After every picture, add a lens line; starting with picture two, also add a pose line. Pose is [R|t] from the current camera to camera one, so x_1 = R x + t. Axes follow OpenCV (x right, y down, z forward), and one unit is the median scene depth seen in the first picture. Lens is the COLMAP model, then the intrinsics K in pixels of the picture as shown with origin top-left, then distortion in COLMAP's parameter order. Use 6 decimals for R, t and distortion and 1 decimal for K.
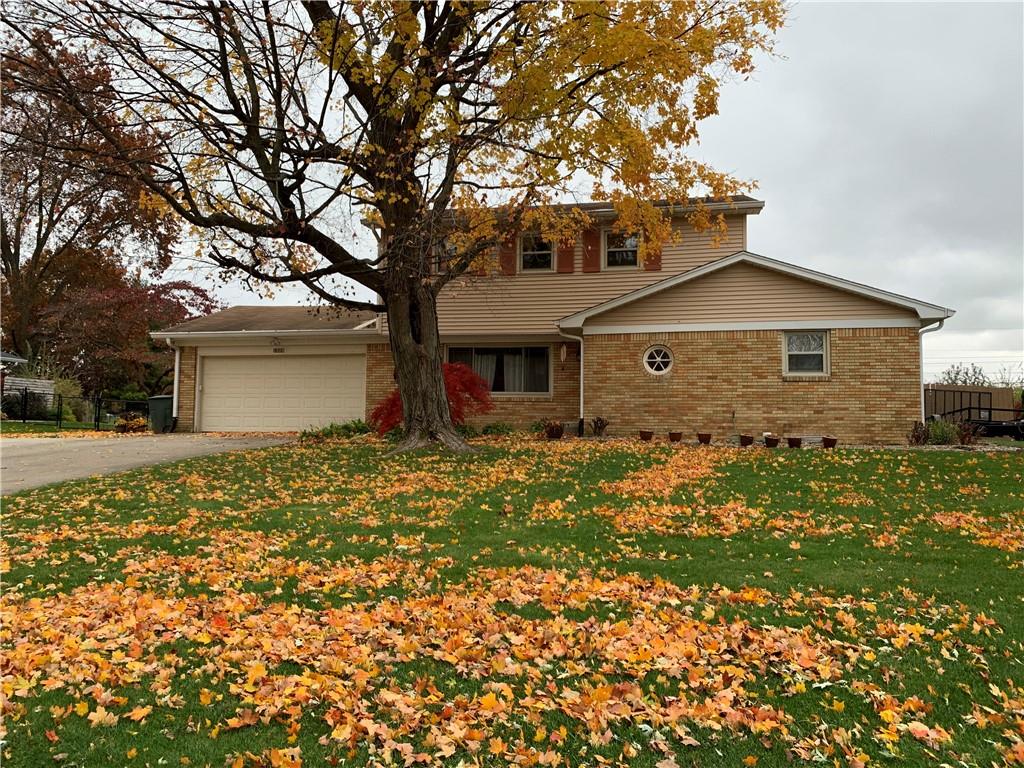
lens RADIAL K [[795.1, 0, 511.0], [0, 795.1, 383.2], [0, 0, 1]] dist [0.024703, -0.009624]
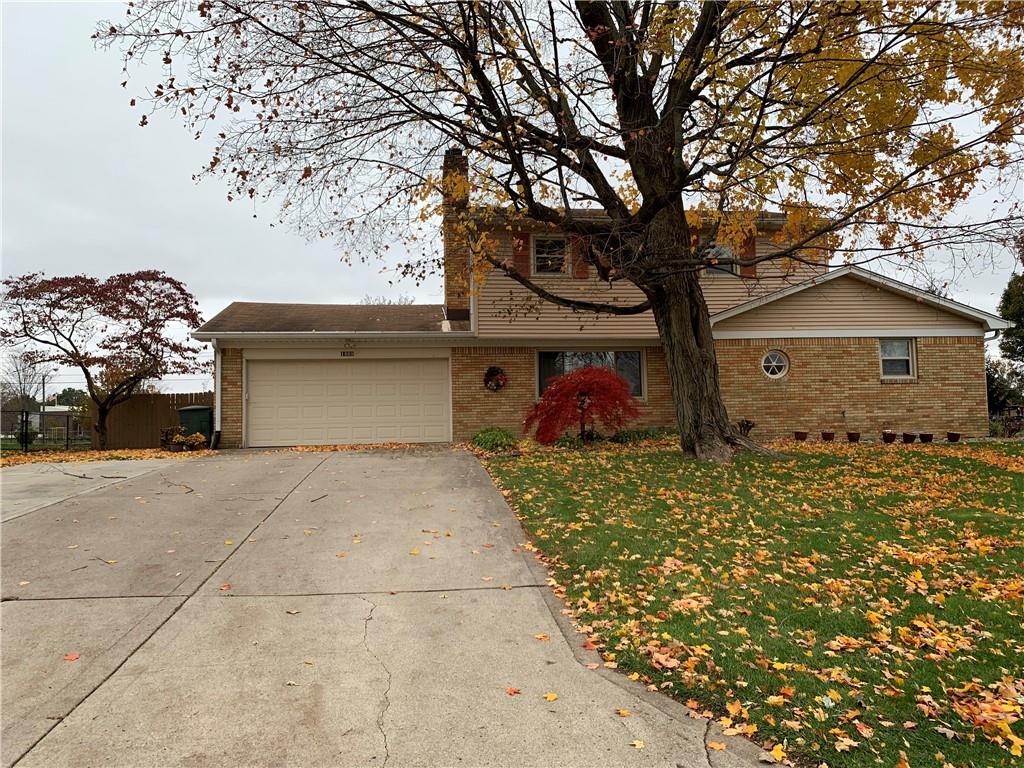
lens RADIAL K [[795.1, 0, 511.4], [0, 795.1, 384.4], [0, 0, 1]] dist [0.024703, -0.009624]
pose [[0.945050, -0.007506, 0.326839, -0.503755], [0.009139, 0.999952, -0.003460, -0.002149], [-0.326798, 0.006257, 0.945074, 0.114936]]
